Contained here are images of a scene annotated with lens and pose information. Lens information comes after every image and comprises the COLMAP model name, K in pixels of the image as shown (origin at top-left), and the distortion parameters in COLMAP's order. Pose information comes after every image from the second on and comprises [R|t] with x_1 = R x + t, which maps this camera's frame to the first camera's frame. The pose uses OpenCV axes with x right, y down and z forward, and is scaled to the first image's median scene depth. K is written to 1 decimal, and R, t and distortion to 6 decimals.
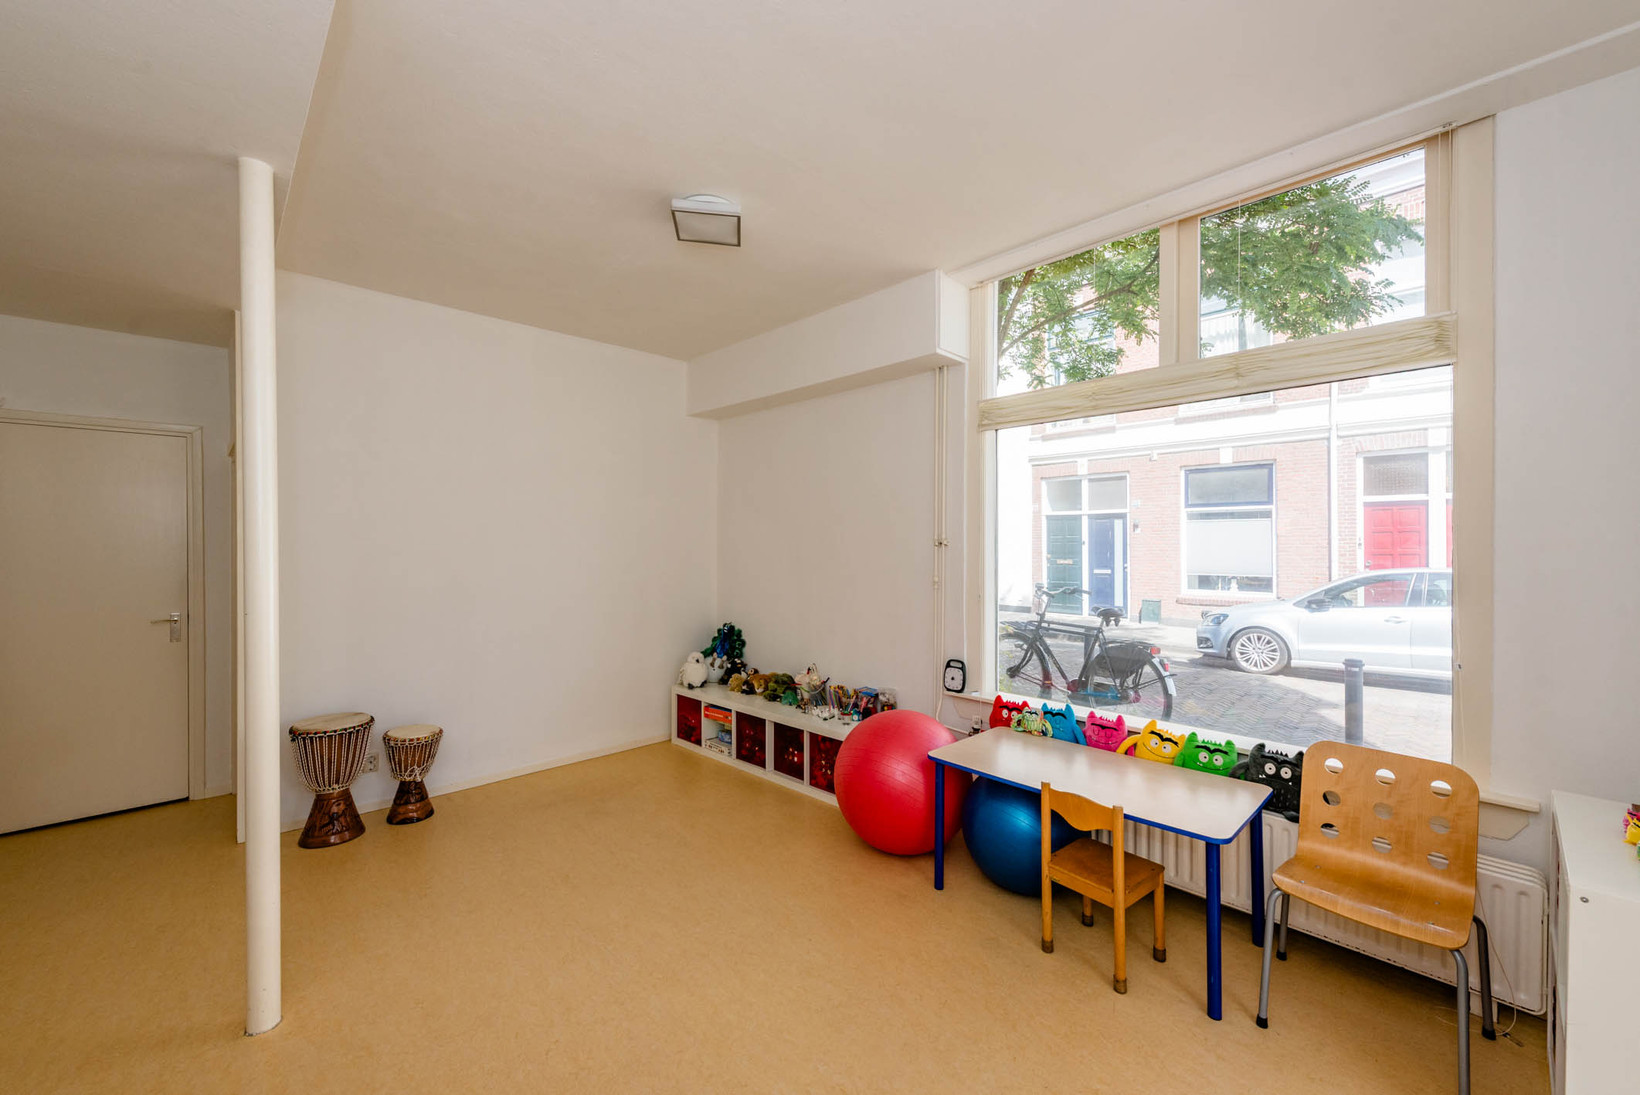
lens RADIAL K [[645.9, 0, 816.0], [0, 645.9, 547.8], [0, 0, 1]] dist [0.005895, -0.003426]
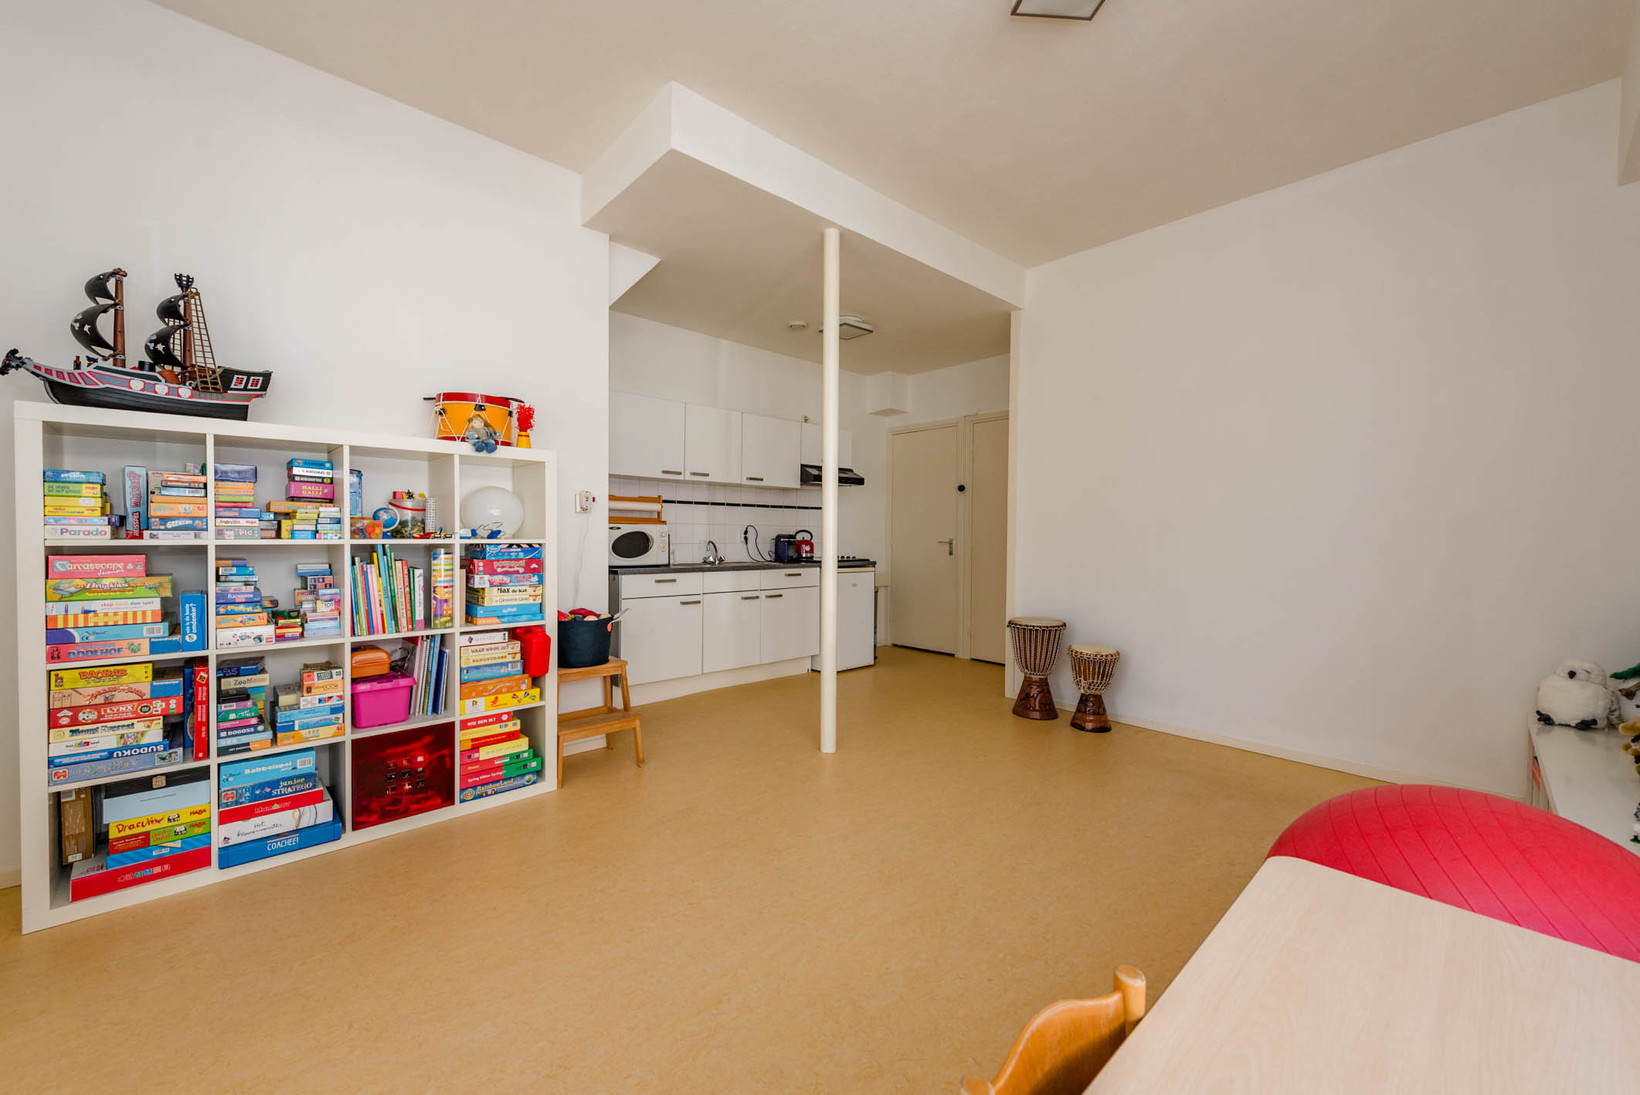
lens RADIAL K [[645.9, 0, 826.0], [0, 645.9, 545.3], [0, 0, 1]] dist [0.005895, -0.003426]
pose [[-0.015490, 0.019018, -0.999699, 0.385286], [-0.014875, 0.999704, 0.019249, 0.083350], [0.999769, 0.015169, -0.015202, 0.480746]]
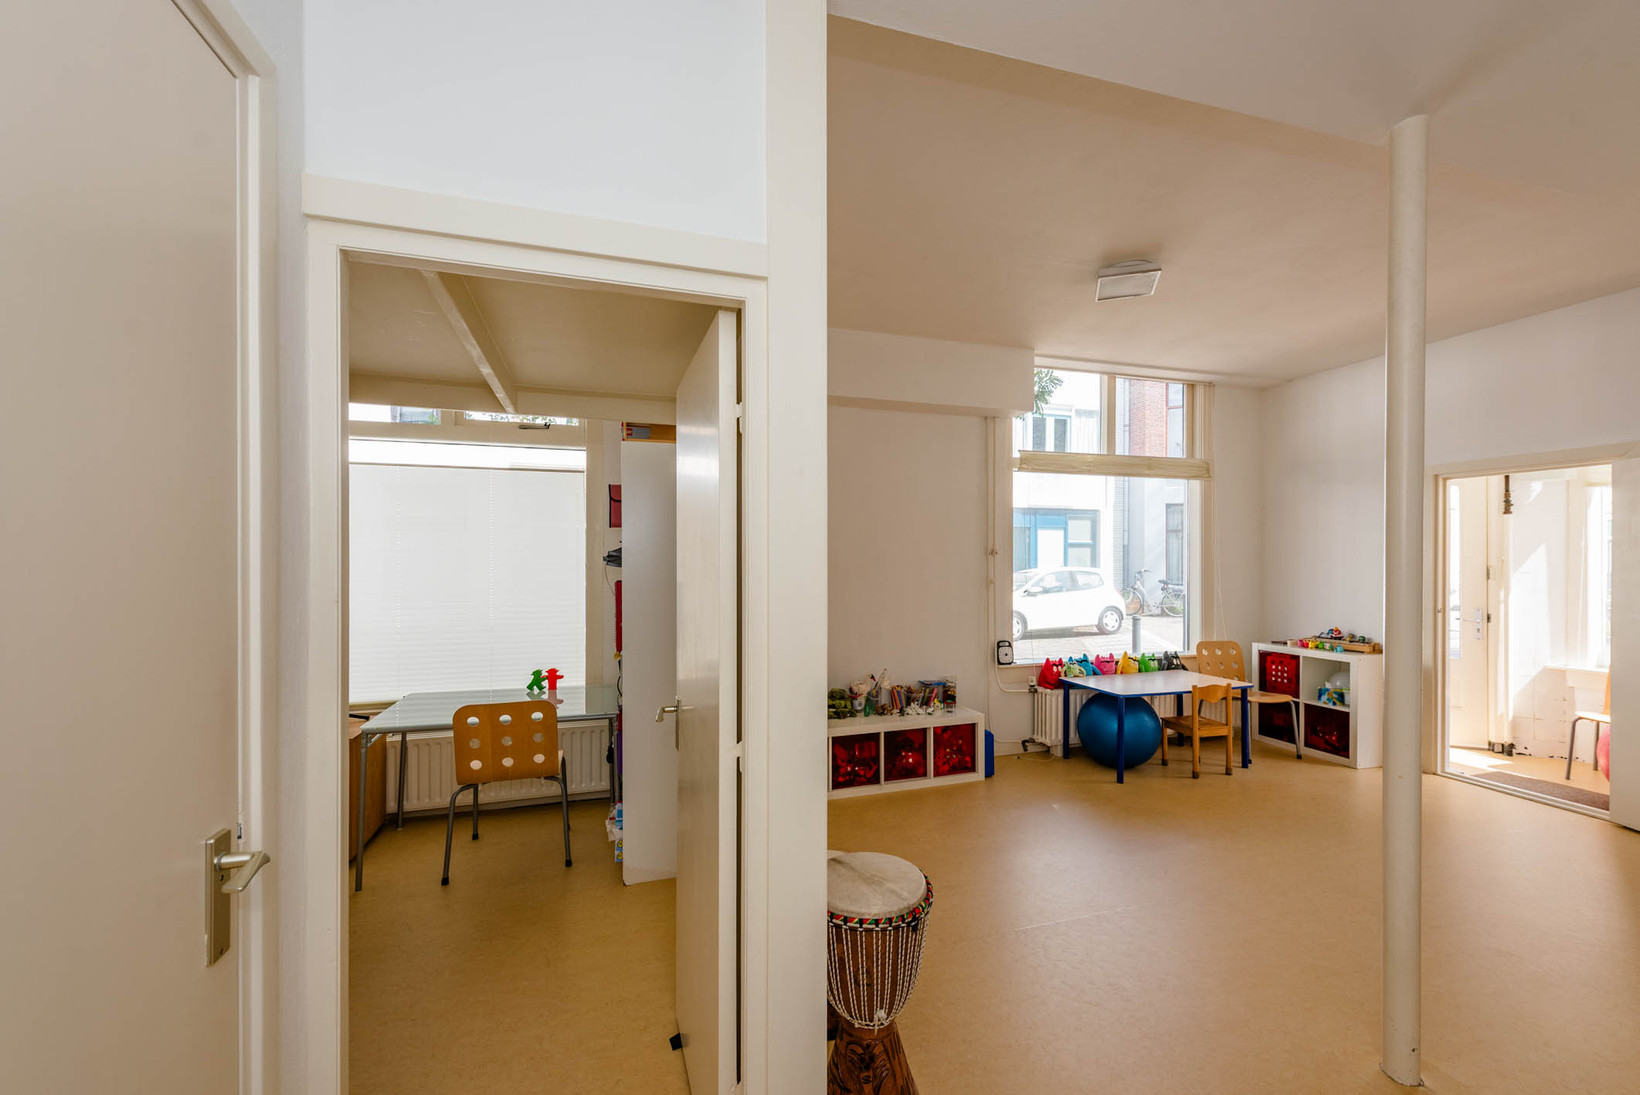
lens RADIAL K [[645.9, 0, 807.3], [0, 645.9, 558.8], [0, 0, 1]] dist [0.005895, -0.003426]
pose [[0.472258, -0.000829, 0.881460, -0.985275], [0.006447, 0.999976, -0.002514, 0.004239], [-0.881437, 0.006870, 0.472252, 0.625993]]
